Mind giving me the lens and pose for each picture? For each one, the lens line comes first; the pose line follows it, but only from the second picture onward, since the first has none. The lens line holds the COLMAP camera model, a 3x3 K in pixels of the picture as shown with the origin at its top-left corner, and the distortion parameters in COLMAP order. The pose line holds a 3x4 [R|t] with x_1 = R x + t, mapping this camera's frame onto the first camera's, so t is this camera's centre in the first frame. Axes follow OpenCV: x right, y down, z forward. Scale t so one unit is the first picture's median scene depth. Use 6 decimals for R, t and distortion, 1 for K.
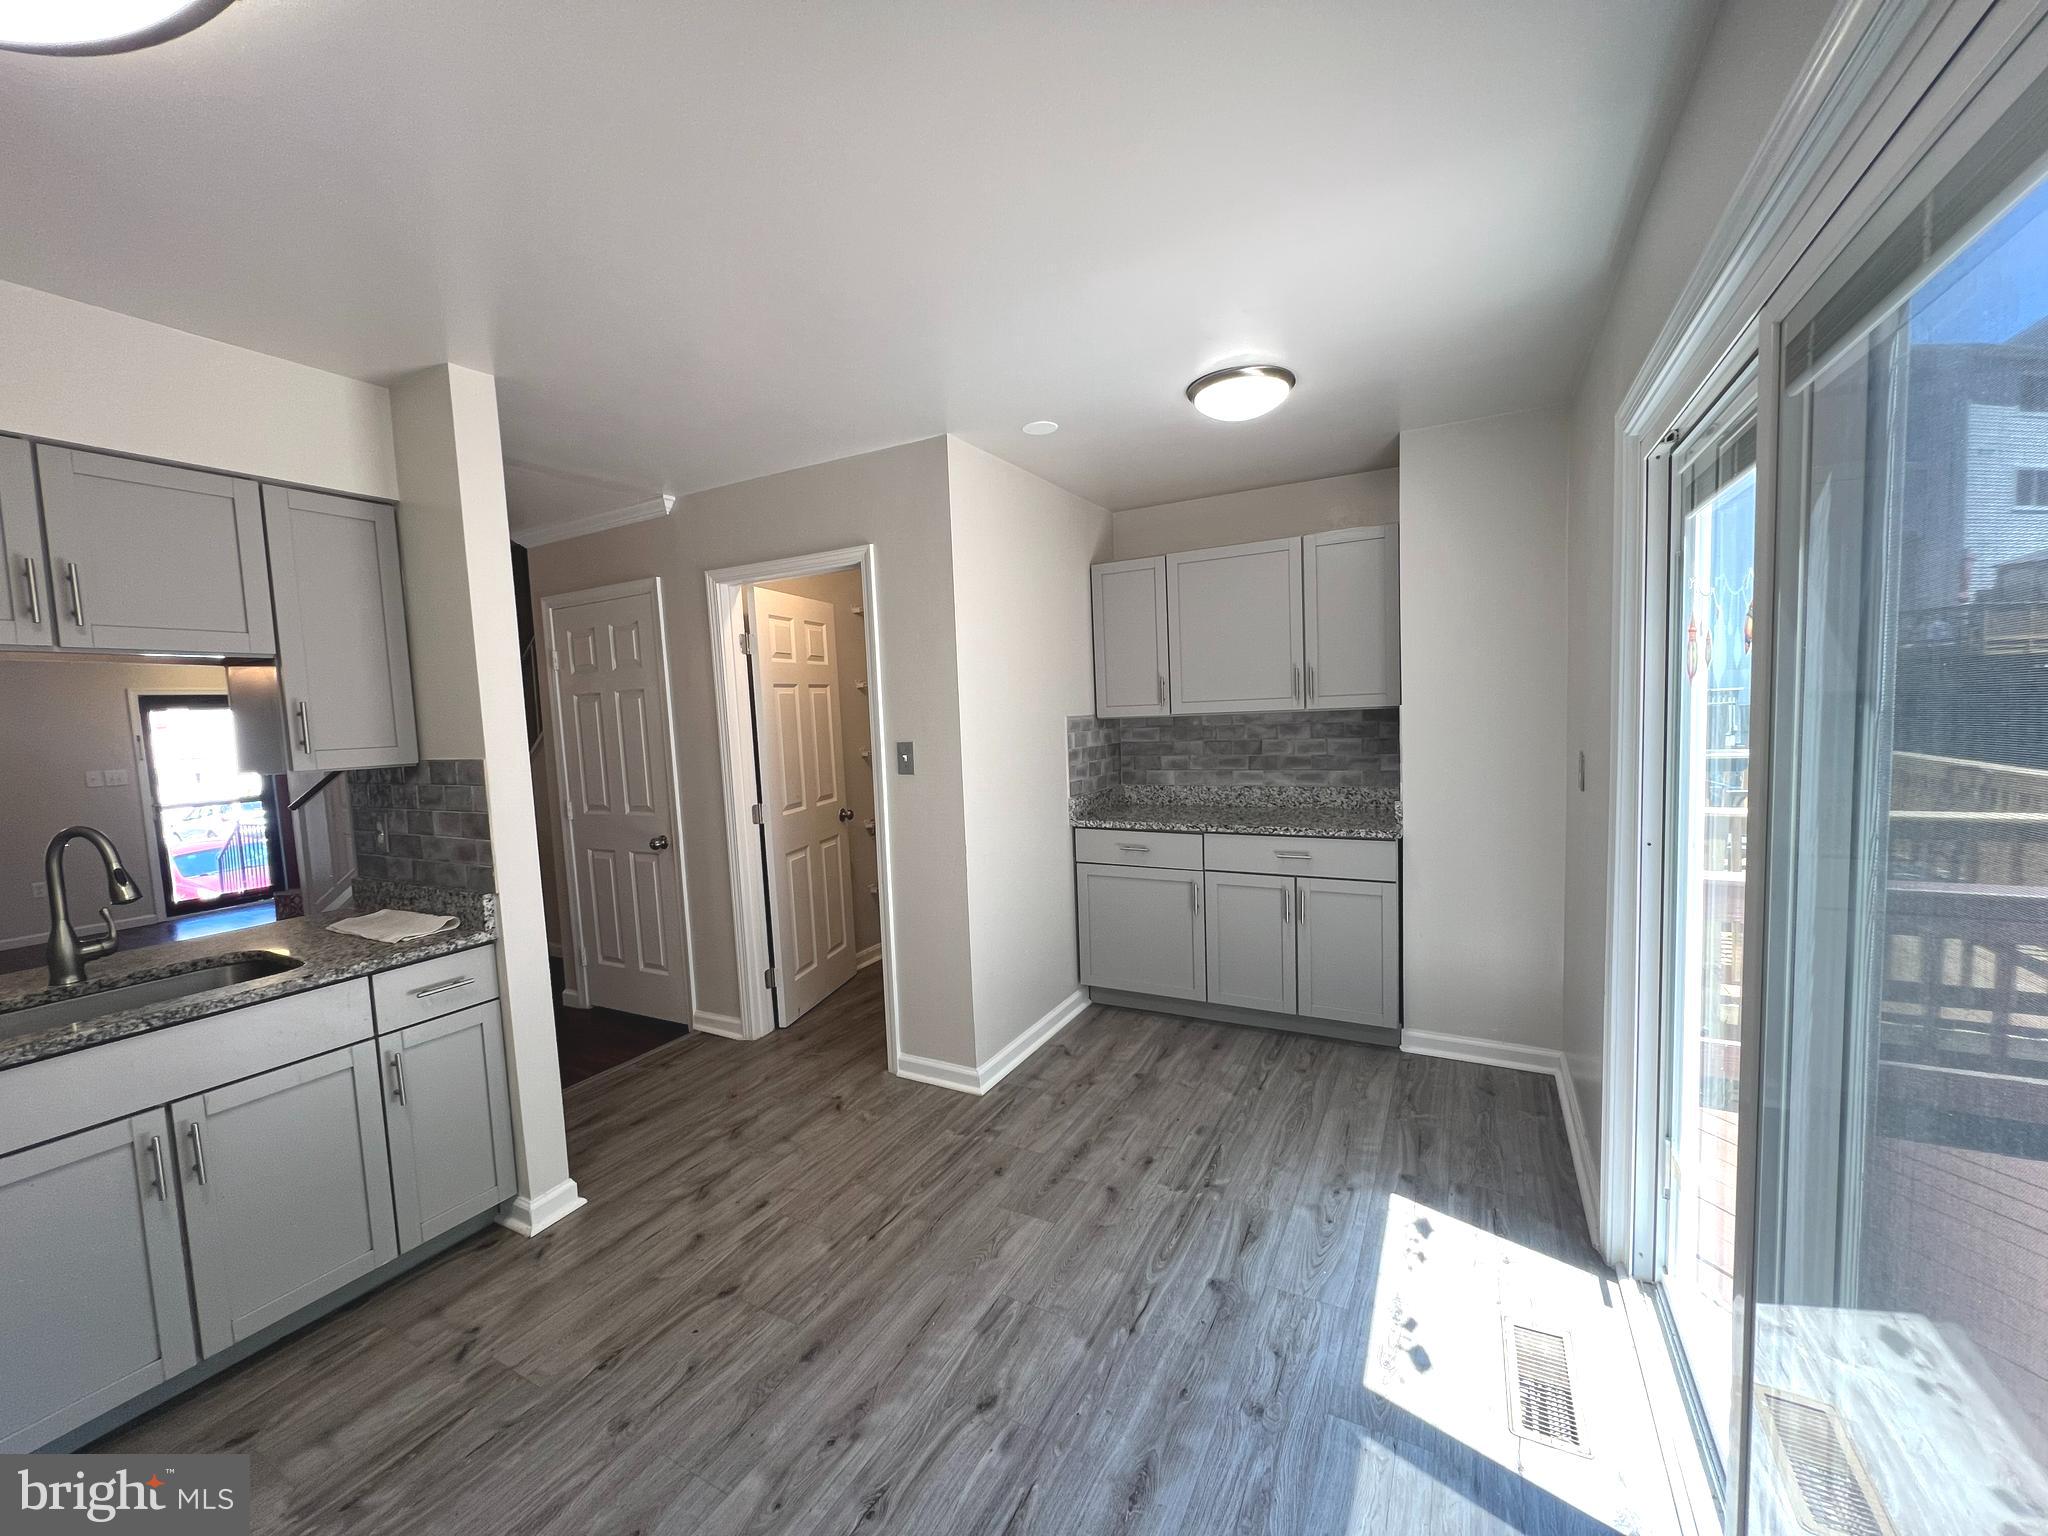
lens RADIAL K [[819.2, 0, 1022.0], [0, 819.2, 720.7], [0, 0, 1]] dist [-0.000112, 0.000103]
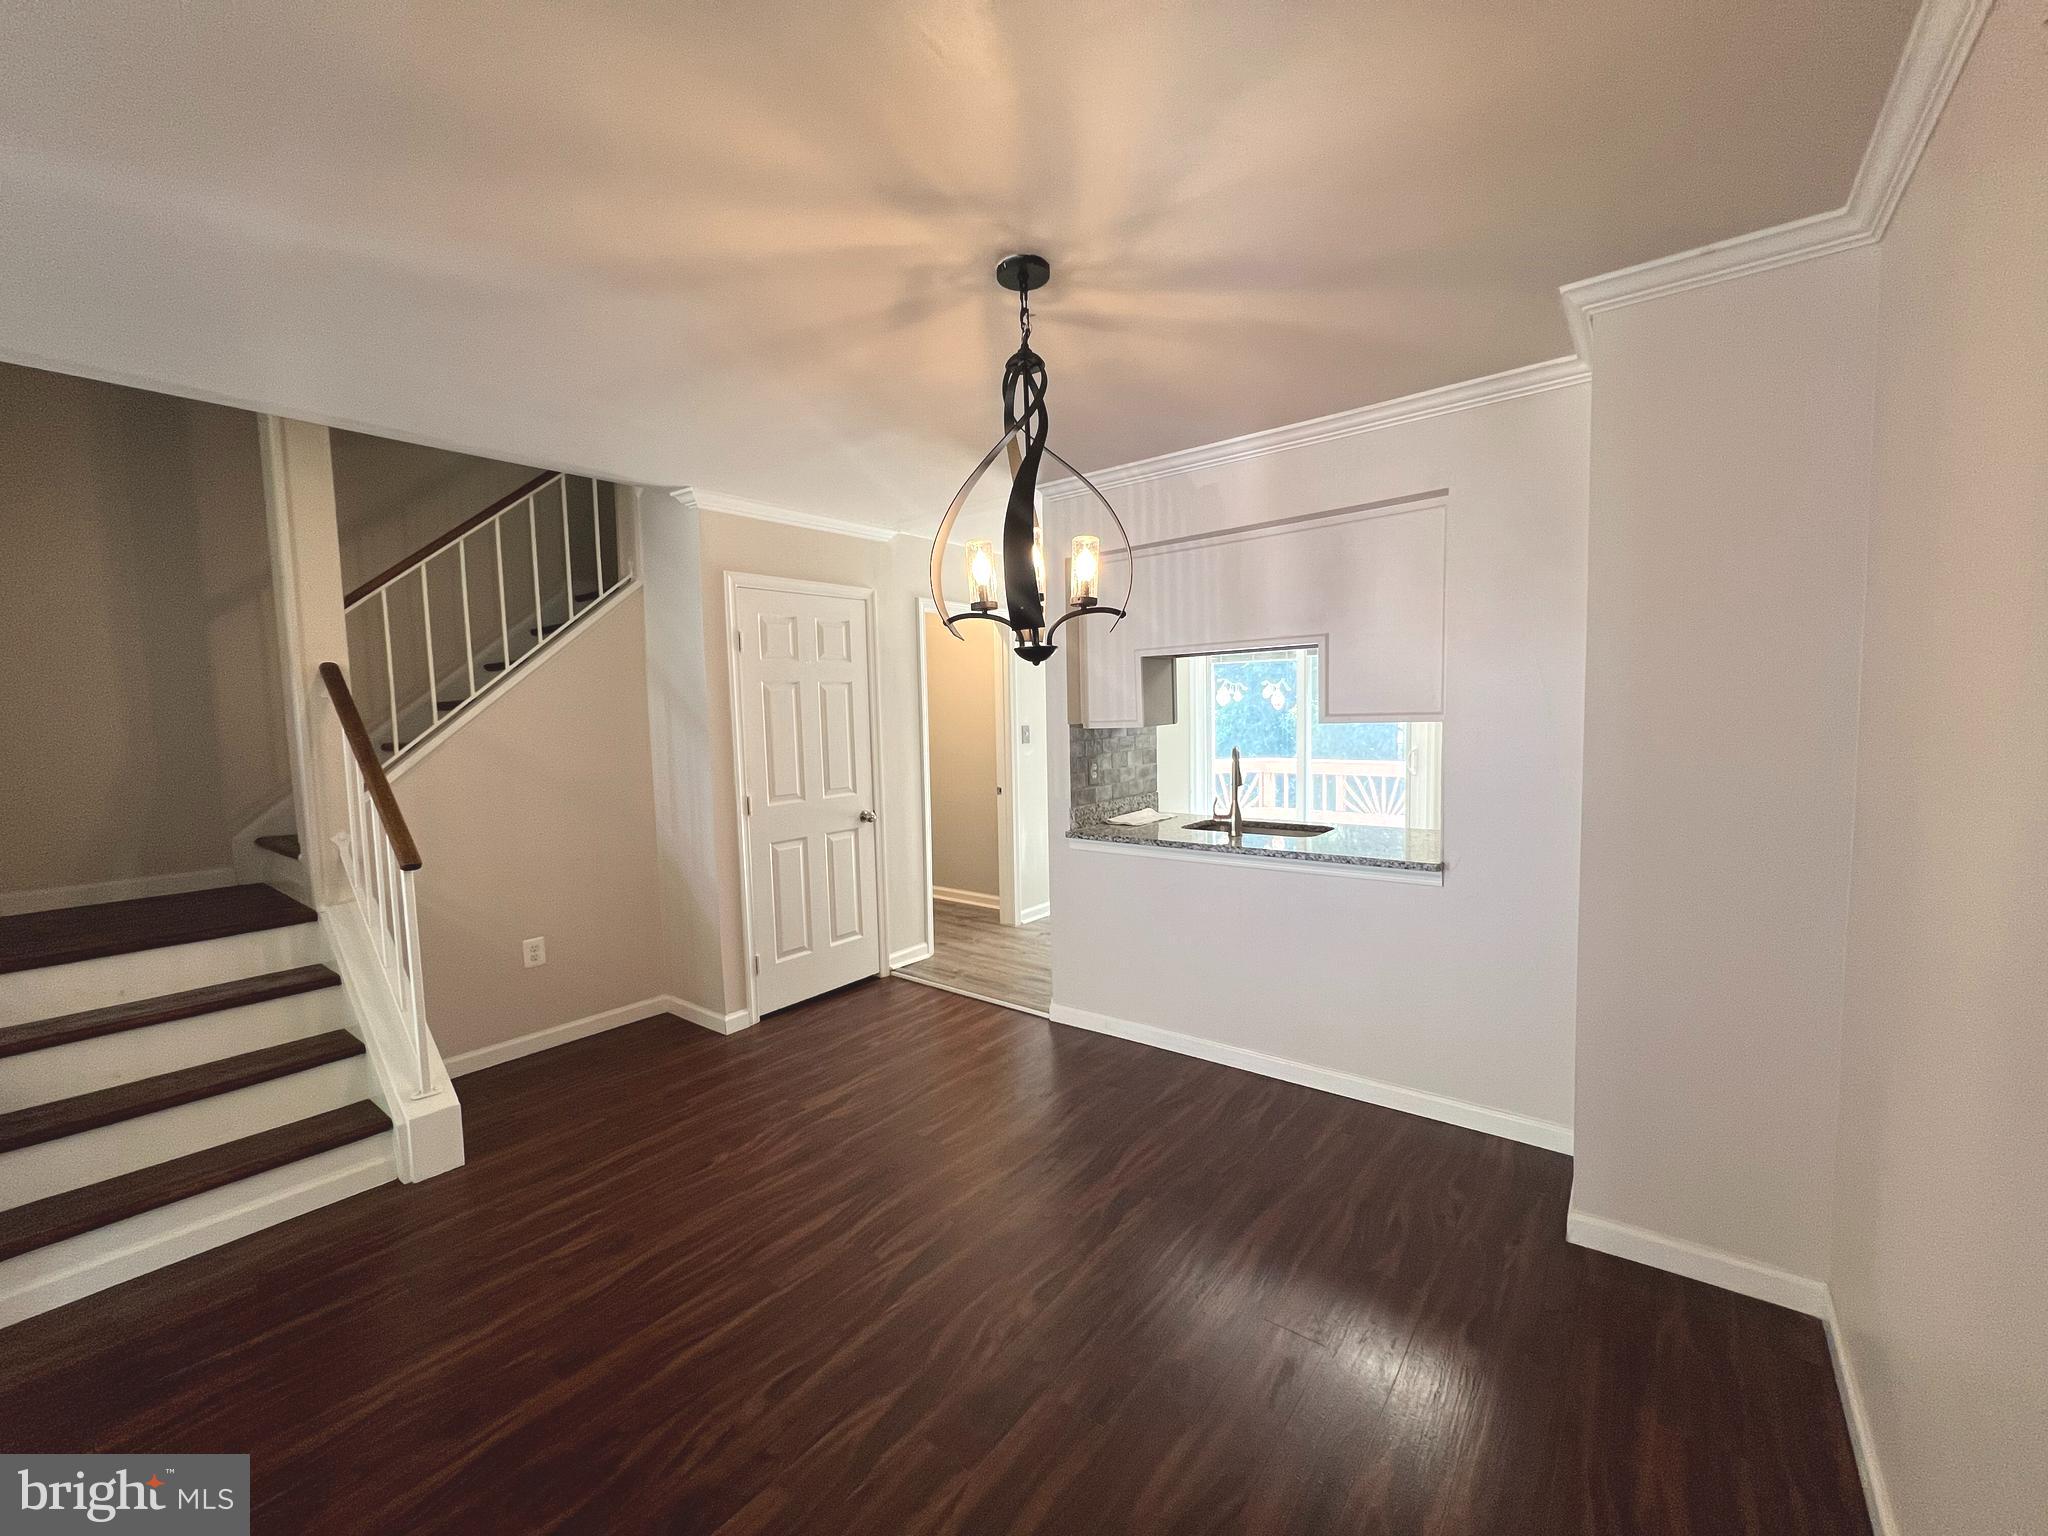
lens RADIAL K [[821.2, 0, 1022.2], [0, 821.2, 771.6], [0, 0, 1]] dist [0.000145, 0.000346]
pose [[0.182442, -0.037024, 0.982519, -3.164602], [0.034639, 0.998912, 0.031209, 0.120509], [-0.982606, 0.028340, 0.183527, 1.191590]]
